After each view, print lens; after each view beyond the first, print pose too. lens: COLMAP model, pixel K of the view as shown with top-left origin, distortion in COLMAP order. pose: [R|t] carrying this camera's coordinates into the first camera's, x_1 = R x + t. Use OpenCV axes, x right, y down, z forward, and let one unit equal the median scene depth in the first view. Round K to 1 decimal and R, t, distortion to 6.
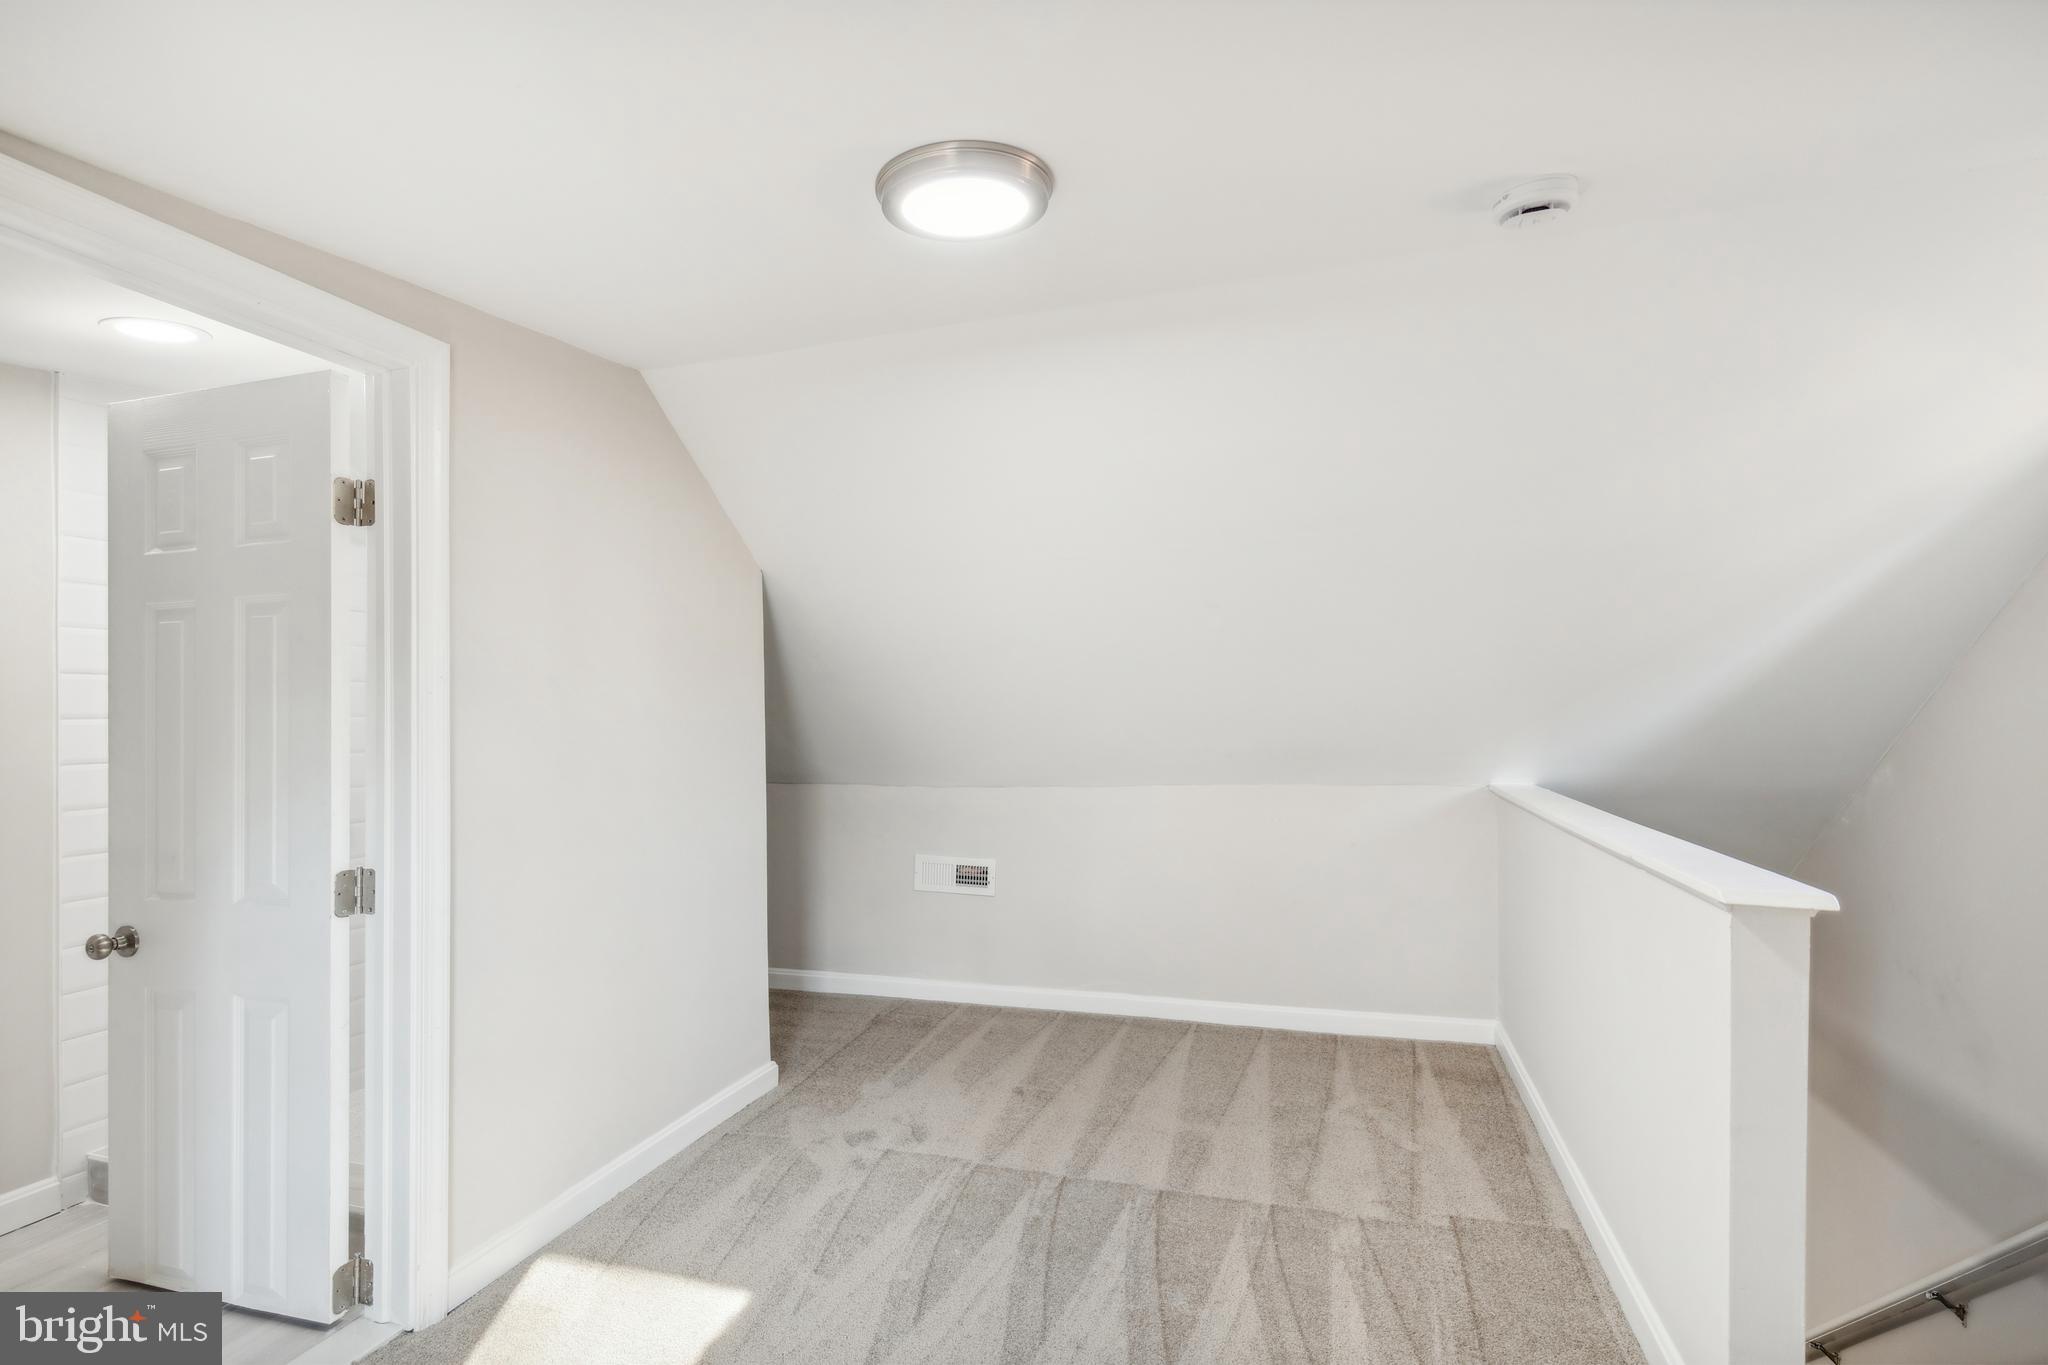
lens RADIAL K [[921.1, 0, 1044.0], [0, 921.1, 712.5], [0, 0, 1]] dist [0.009900, 0.001036]
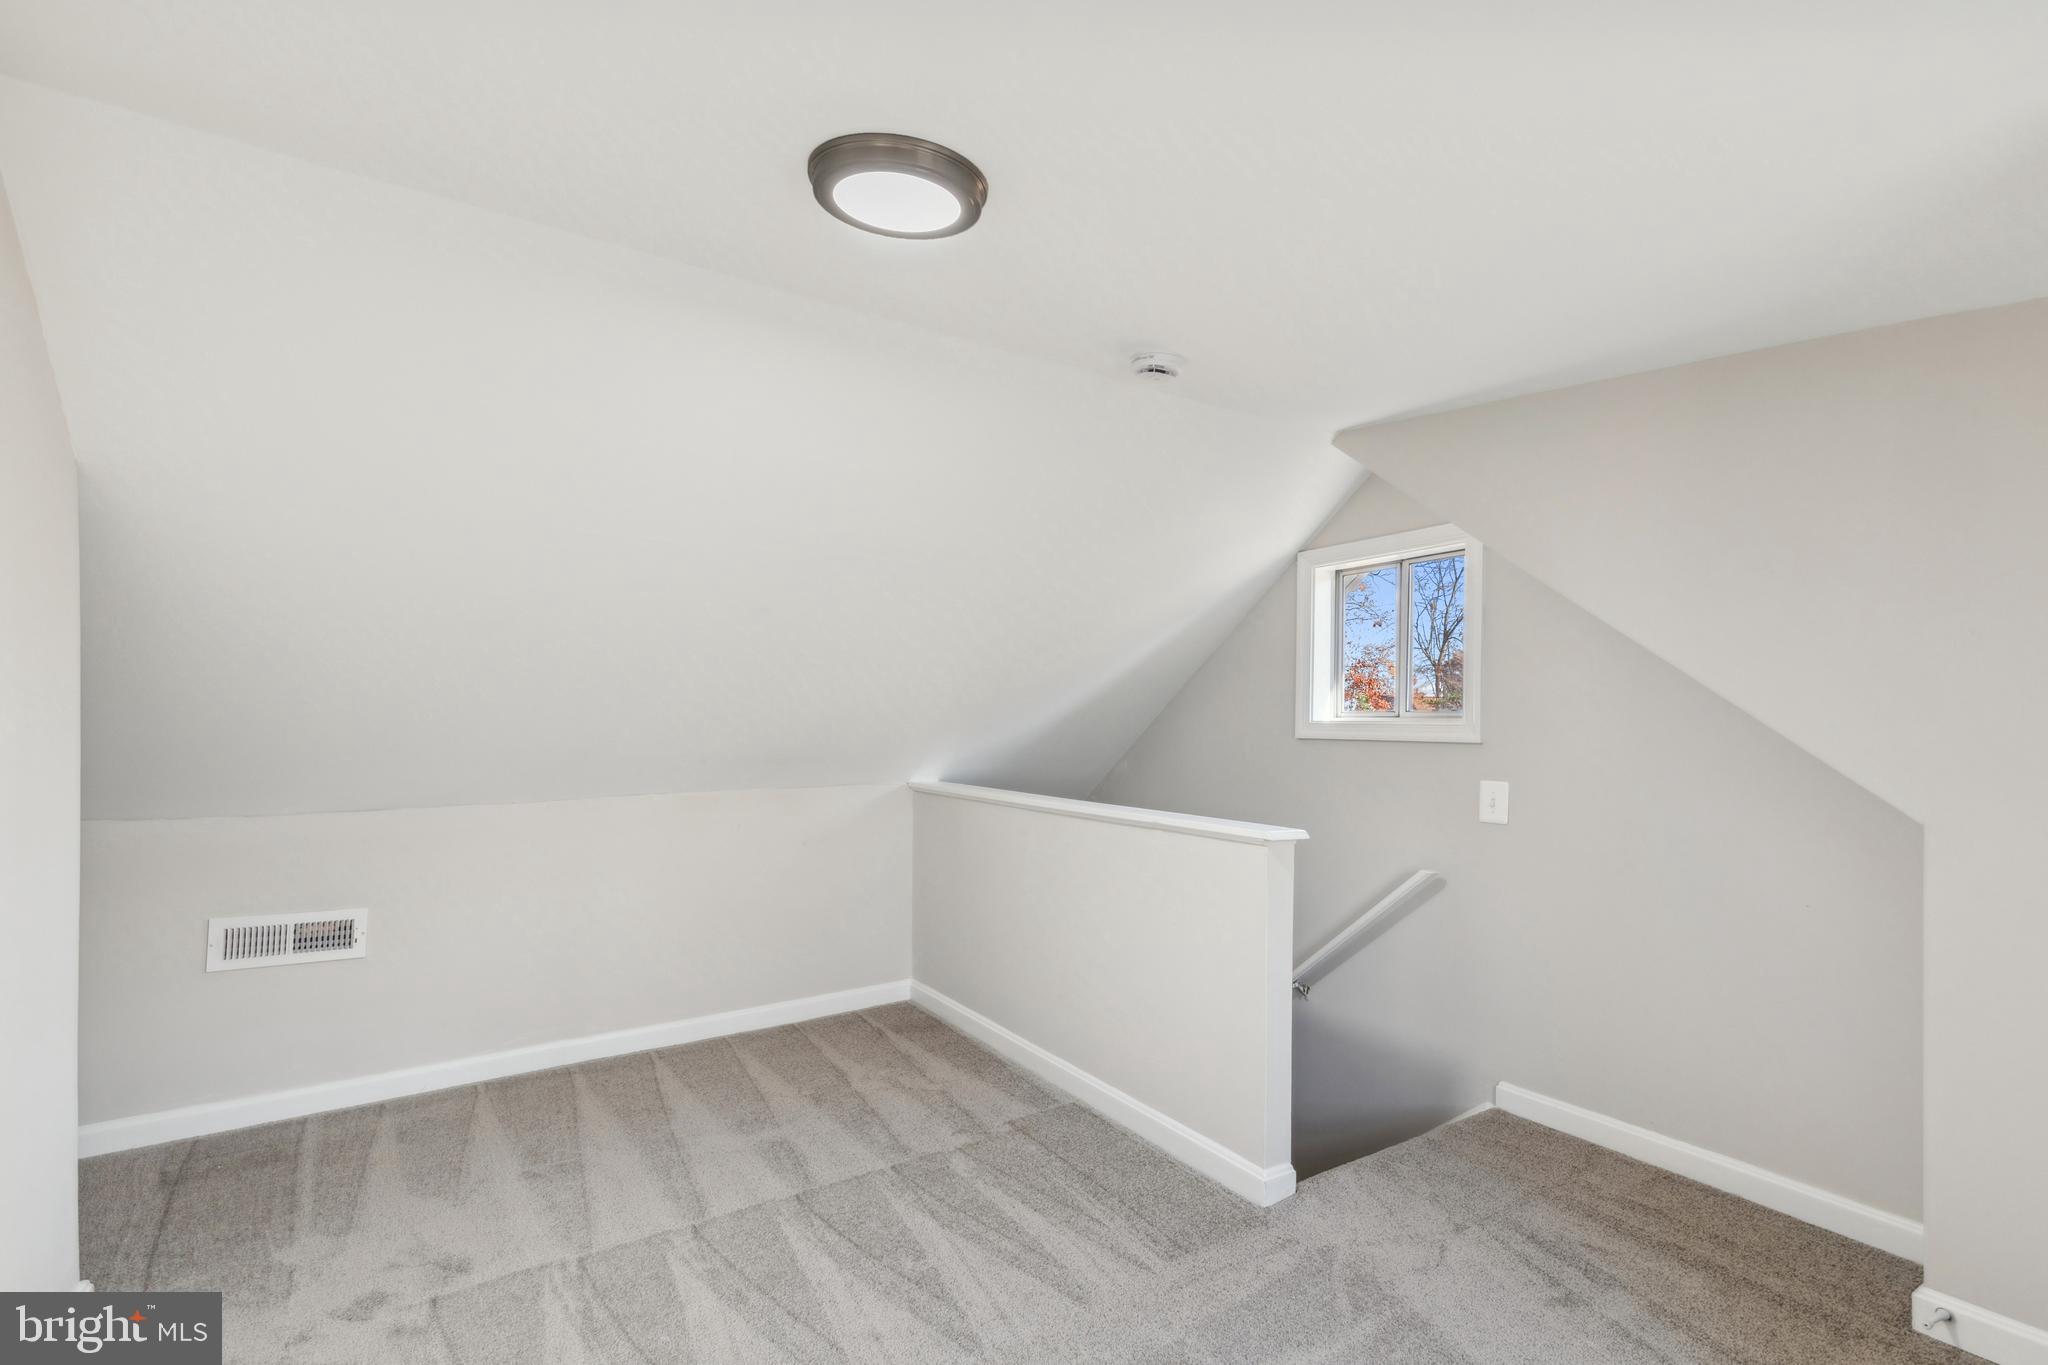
lens RADIAL K [[921.1, 0, 1044.0], [0, 921.1, 712.5], [0, 0, 1]] dist [0.009900, 0.001036]
pose [[0.636336, 0.021459, 0.771114, -0.390233], [-0.011777, 0.999767, -0.018103, 0.010388], [-0.771322, 0.002439, 0.636440, 0.129492]]
